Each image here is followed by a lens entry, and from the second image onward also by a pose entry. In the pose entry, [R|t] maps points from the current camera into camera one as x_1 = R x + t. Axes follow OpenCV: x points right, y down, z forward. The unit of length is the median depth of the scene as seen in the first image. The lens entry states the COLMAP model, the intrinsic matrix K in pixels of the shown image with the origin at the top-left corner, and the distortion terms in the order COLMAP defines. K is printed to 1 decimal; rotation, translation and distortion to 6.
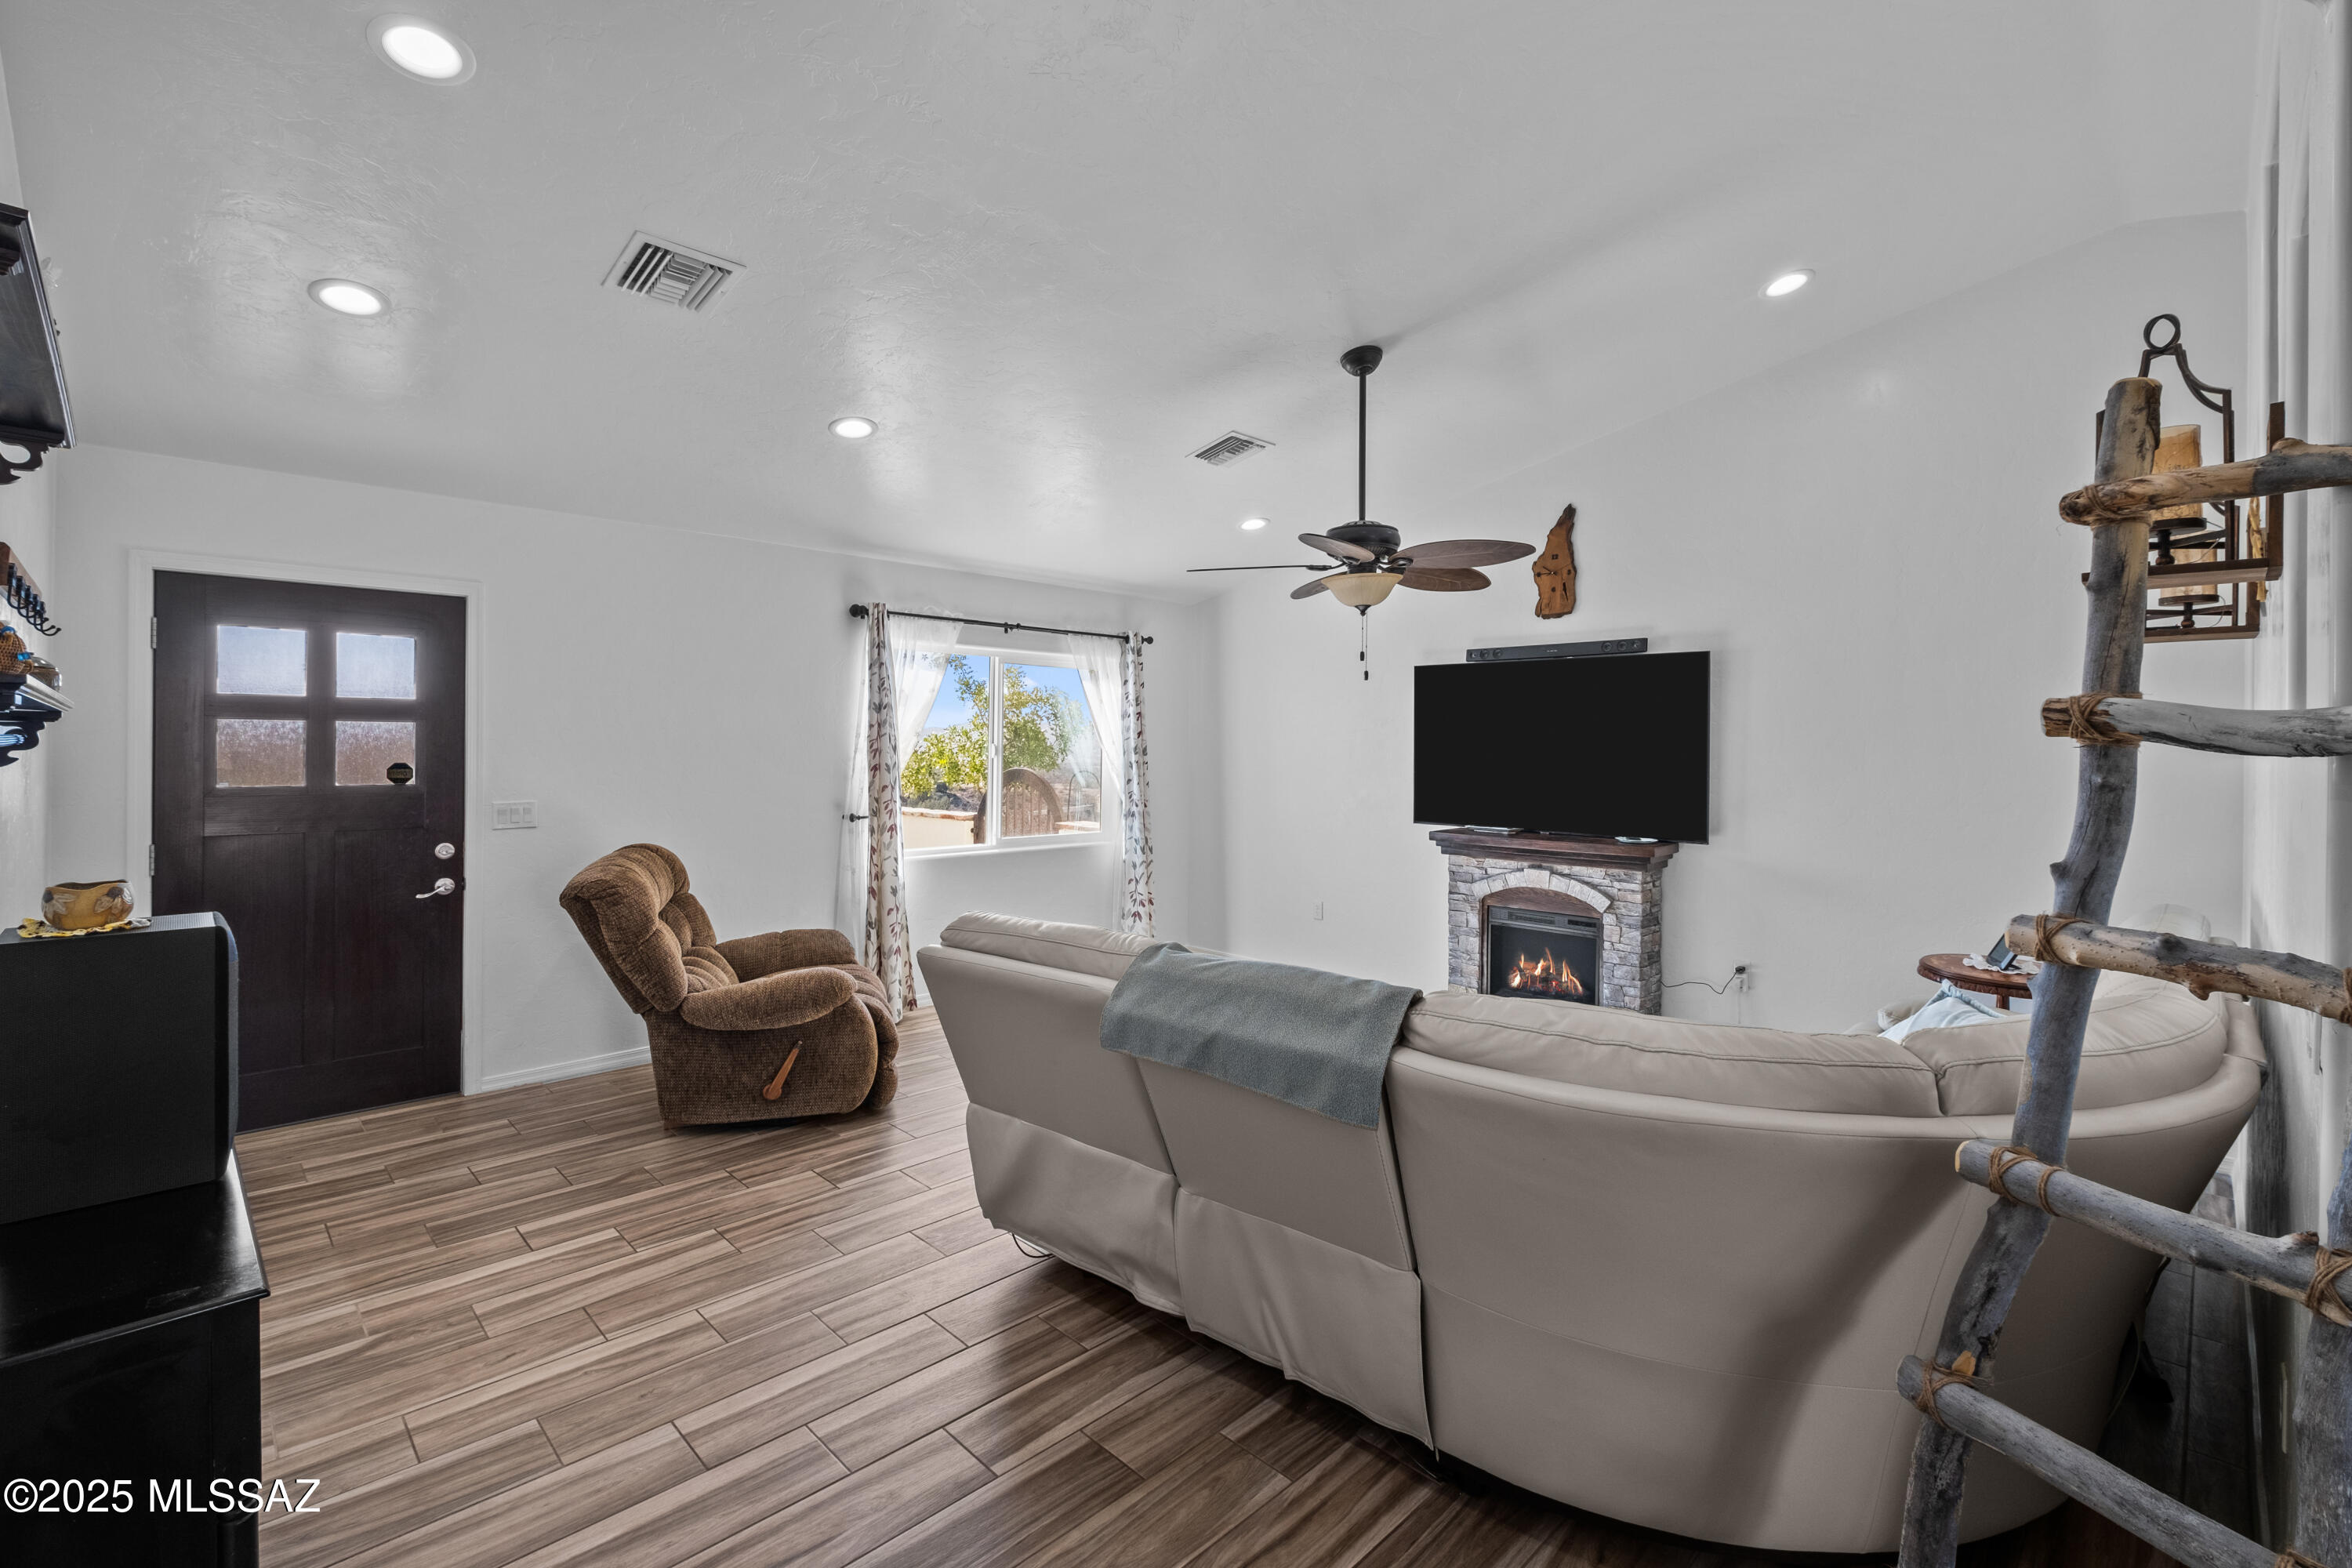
lens RADIAL K [[1026.5, 0, 1171.7], [0, 1026.5, 749.1], [0, 0, 1]] dist [0.012657, -0.030196]
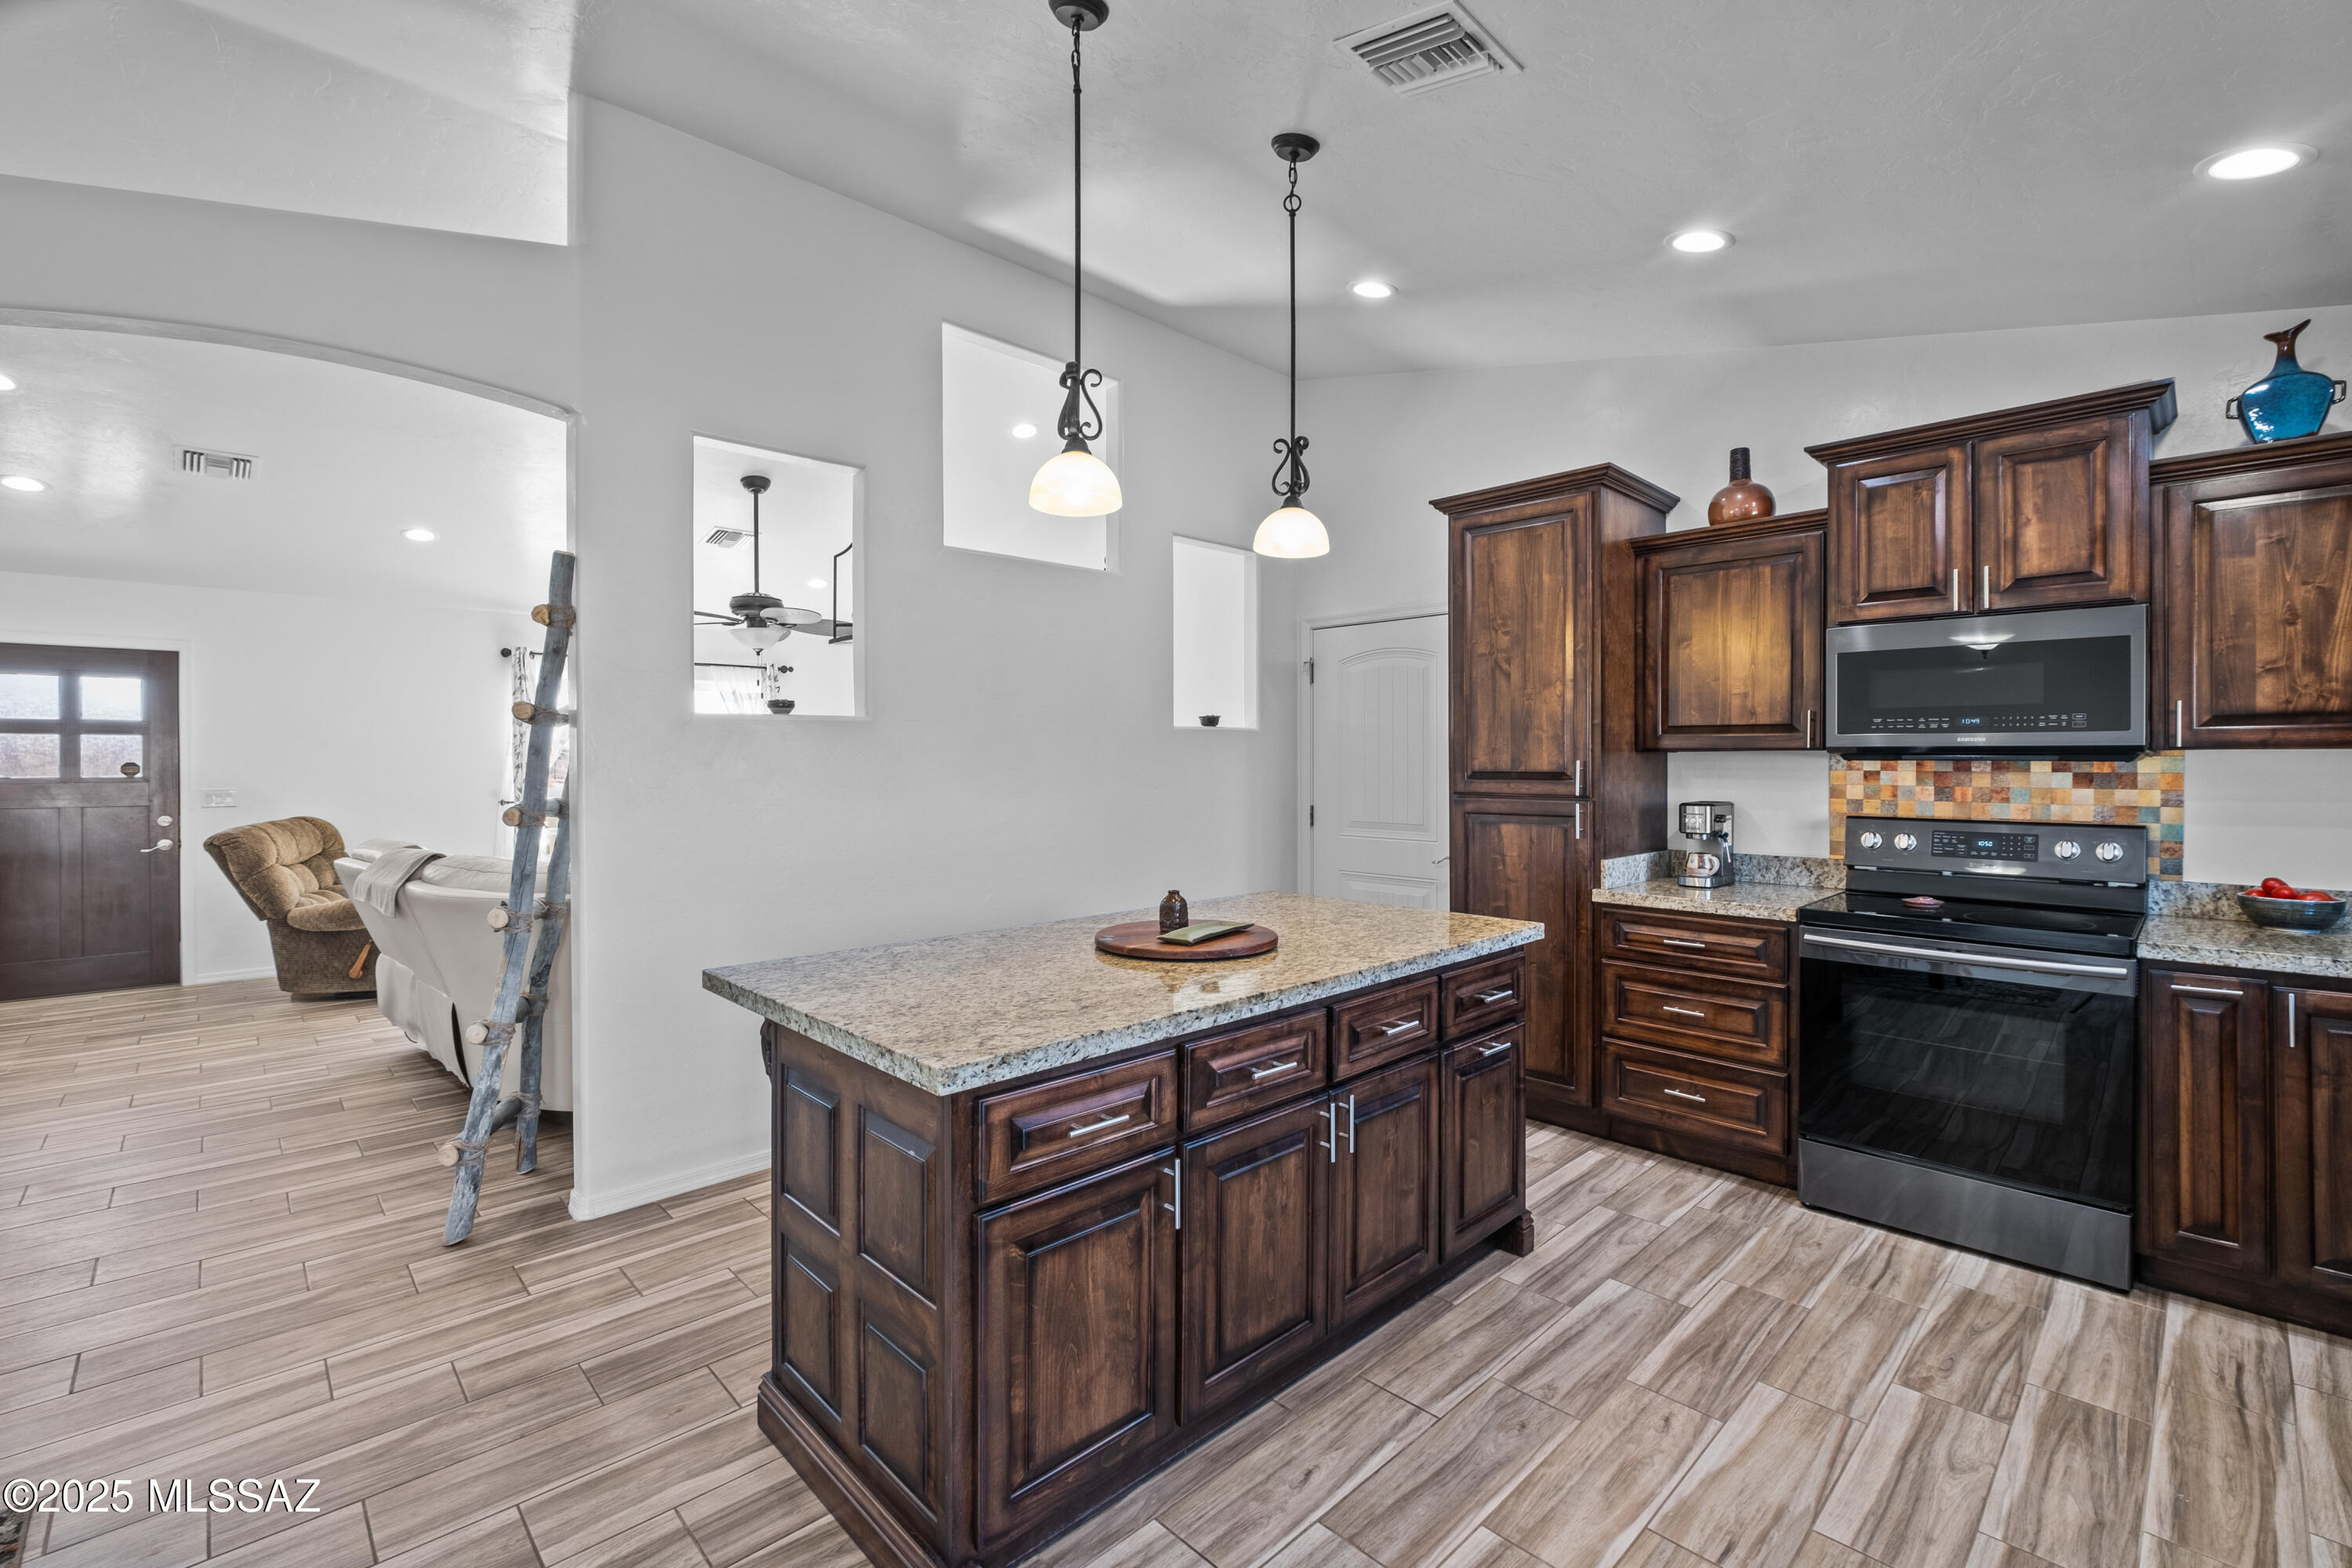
lens RADIAL K [[1013.2, 0, 1177.6], [0, 1013.2, 768.8], [0, 0, 1]] dist [0.008784, -0.010740]
pose [[0.999747, -0.010565, -0.019847, 0.806222], [0.010687, 0.999925, 0.006009, 0.030124], [0.019782, -0.006219, 0.999785, -0.450345]]
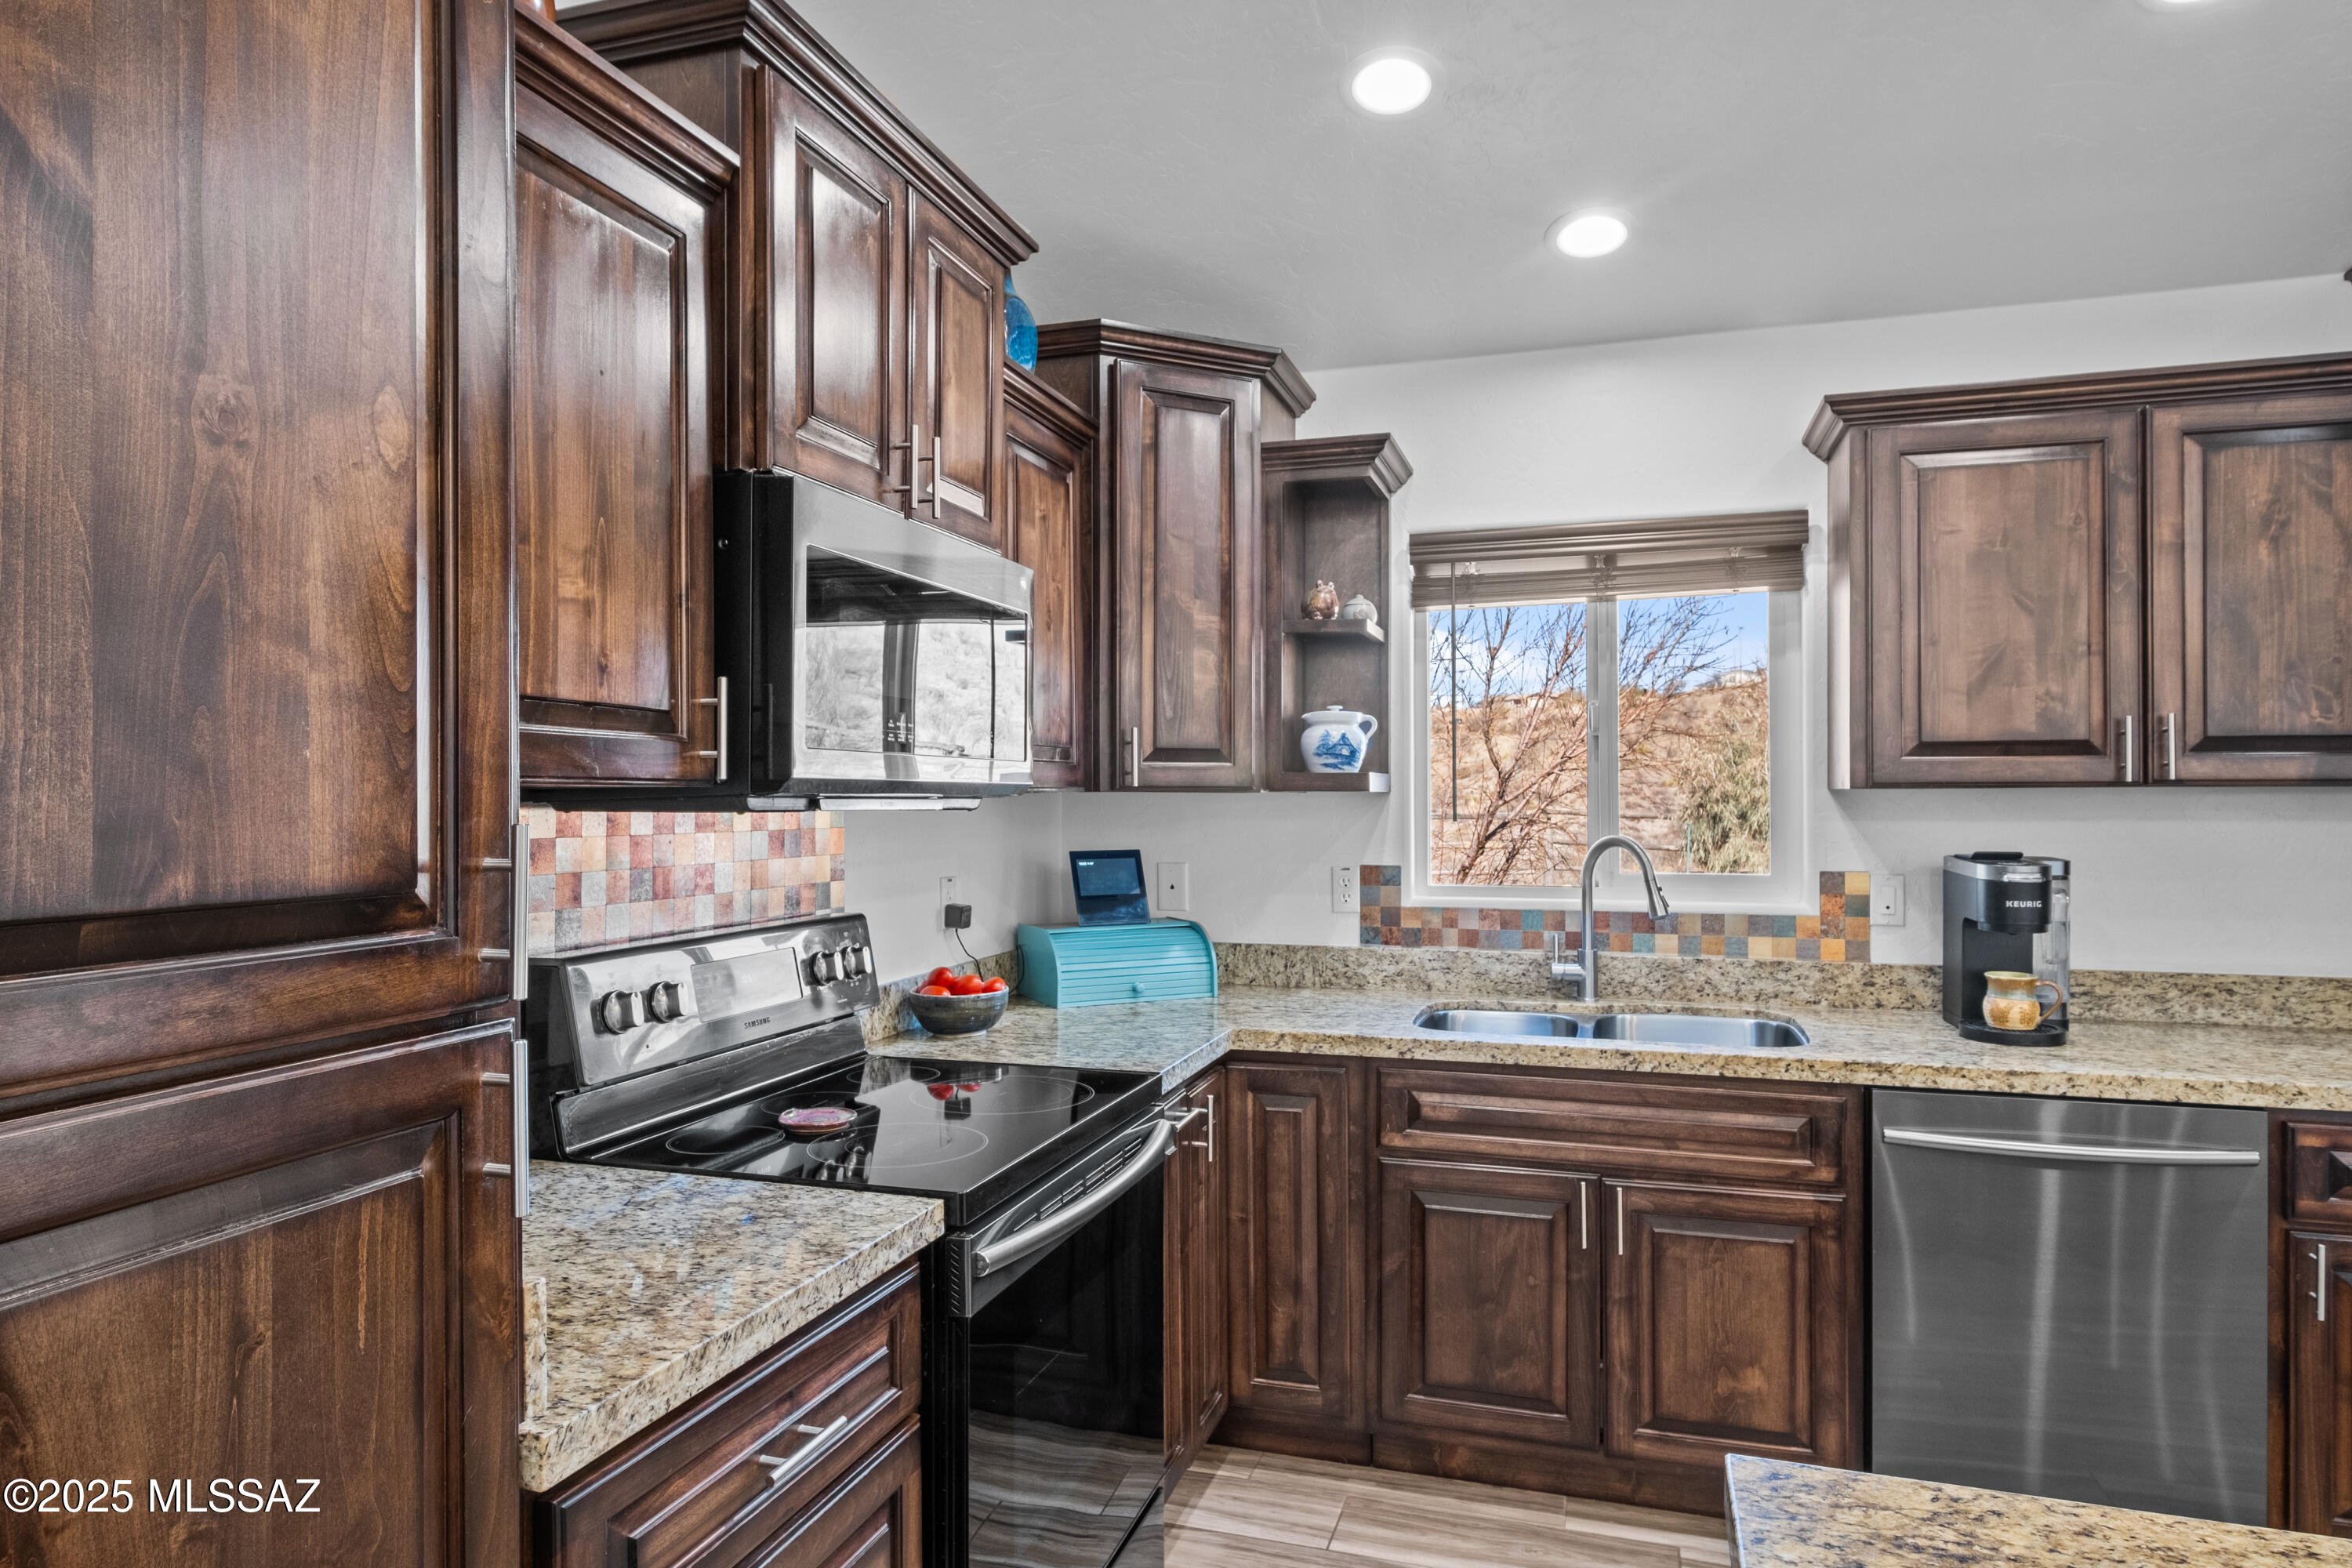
lens RADIAL K [[1376.6, 0, 1176.0], [0, 1376.6, 784.0], [0, 0, 1]] dist [-0.005974, -0.000455]
pose [[-0.453961, -0.000086, 0.891022, 0.871240], [0.000428, 1.000000, 0.000315, 0.025057], [-0.891021, 0.000524, -0.453961, 0.436750]]
